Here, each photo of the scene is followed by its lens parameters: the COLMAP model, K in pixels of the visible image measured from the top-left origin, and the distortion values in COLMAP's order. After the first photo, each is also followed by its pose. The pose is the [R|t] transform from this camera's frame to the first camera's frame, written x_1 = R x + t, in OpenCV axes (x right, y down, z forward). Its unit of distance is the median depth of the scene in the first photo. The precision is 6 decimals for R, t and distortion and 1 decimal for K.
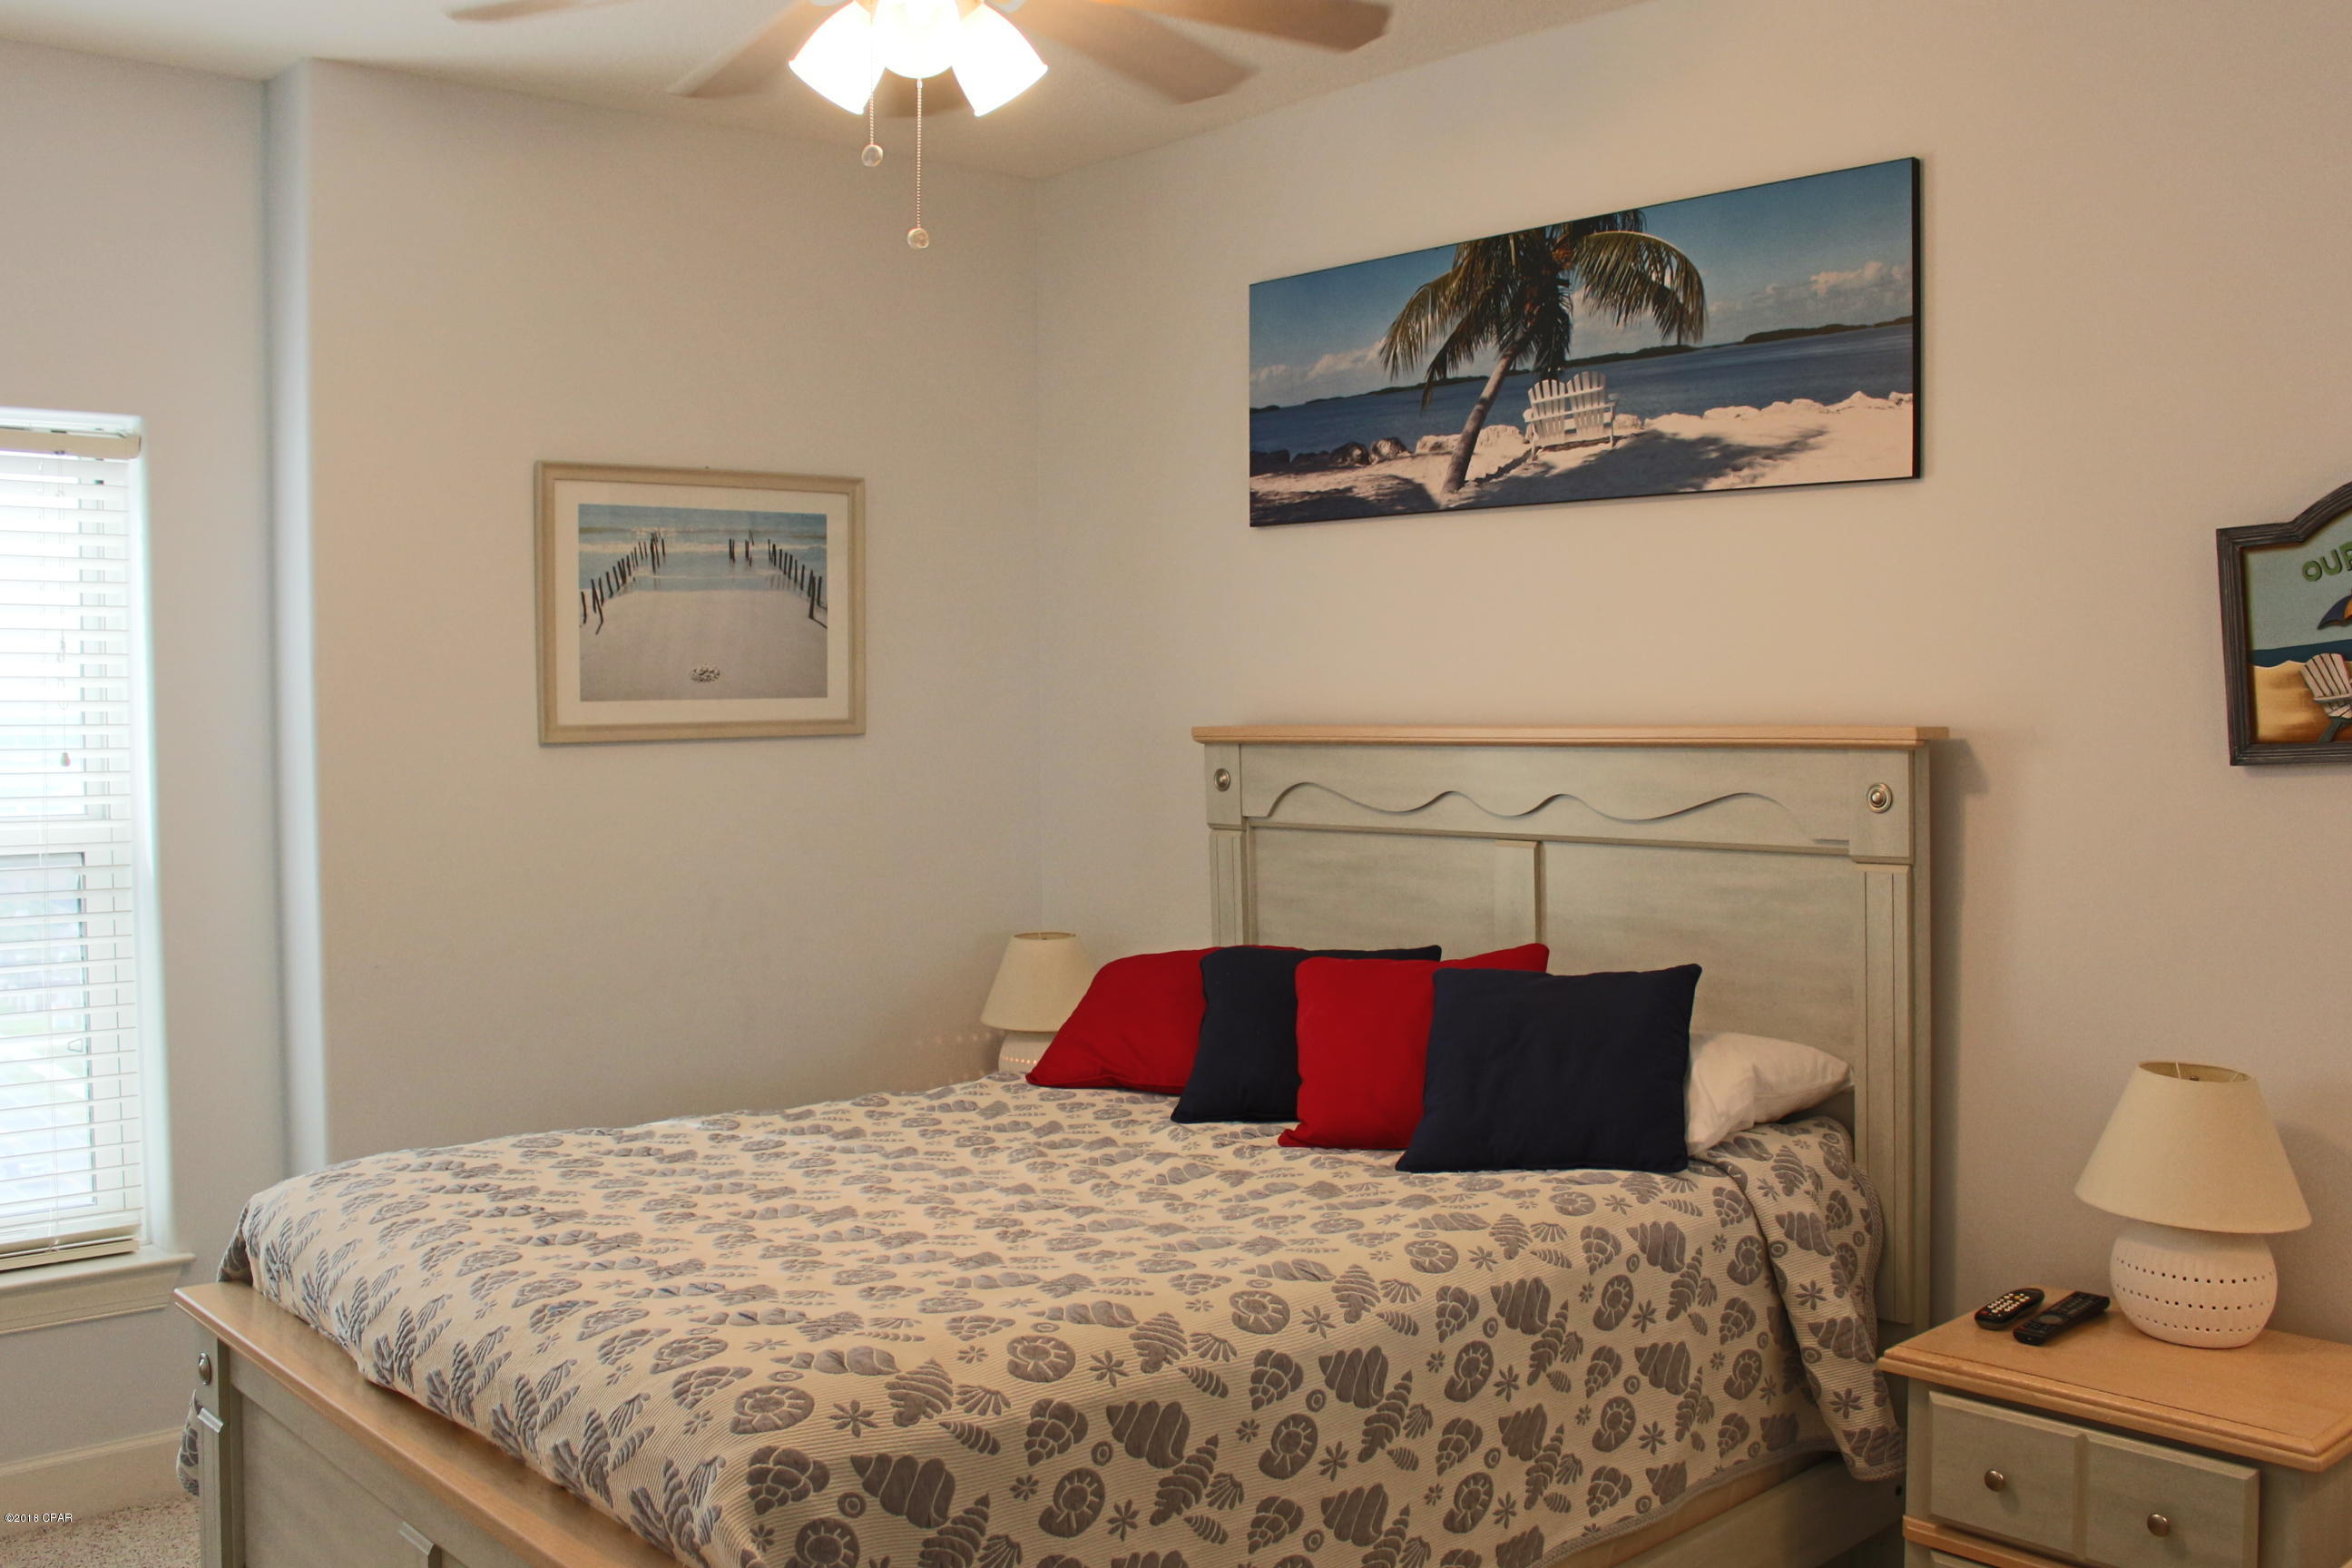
lens RADIAL K [[2186.0, 0, 1178.0], [0, 2186.0, 766.1], [0, 0, 1]] dist [-0.103634, 0.000000]
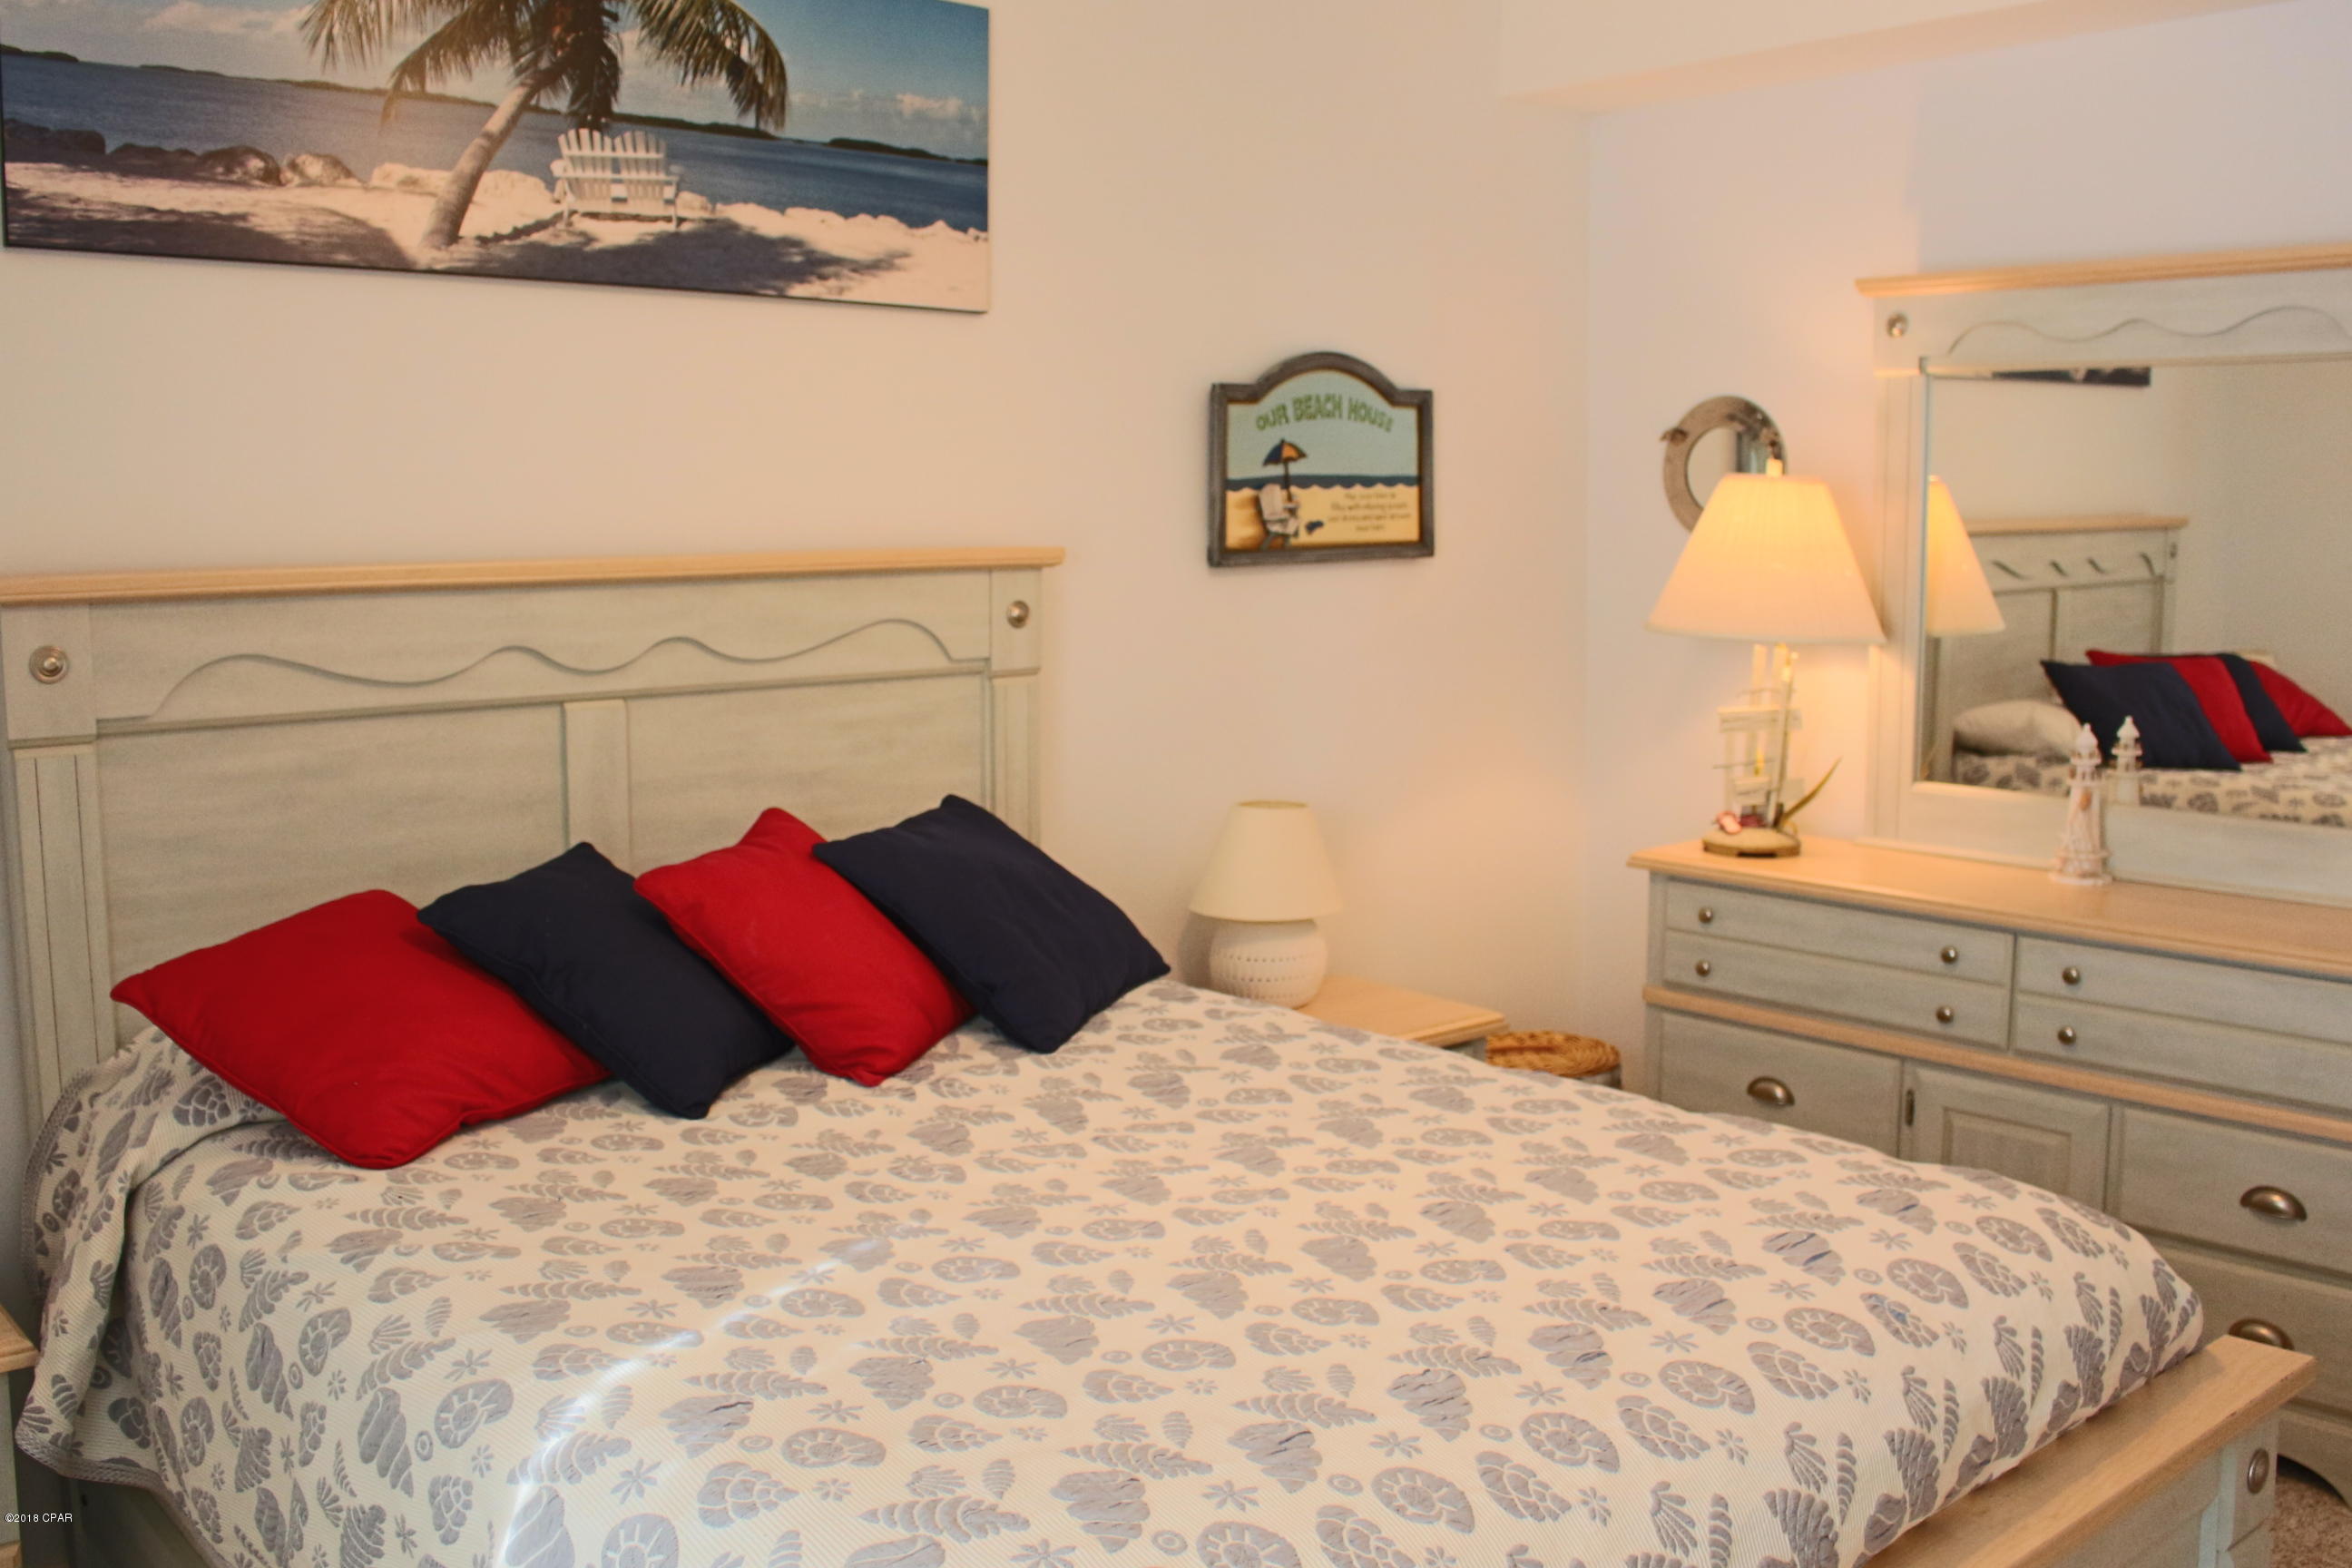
lens RADIAL K [[2186.0, 0, 1173.1], [0, 2186.0, 791.2], [0, 0, 1]] dist [-0.103634, 0.000000]
pose [[-0.012349, -0.116606, 0.993101, -0.662104], [0.042979, 0.992197, 0.117035, -0.017475], [-0.999000, 0.044128, -0.007241, 0.805477]]
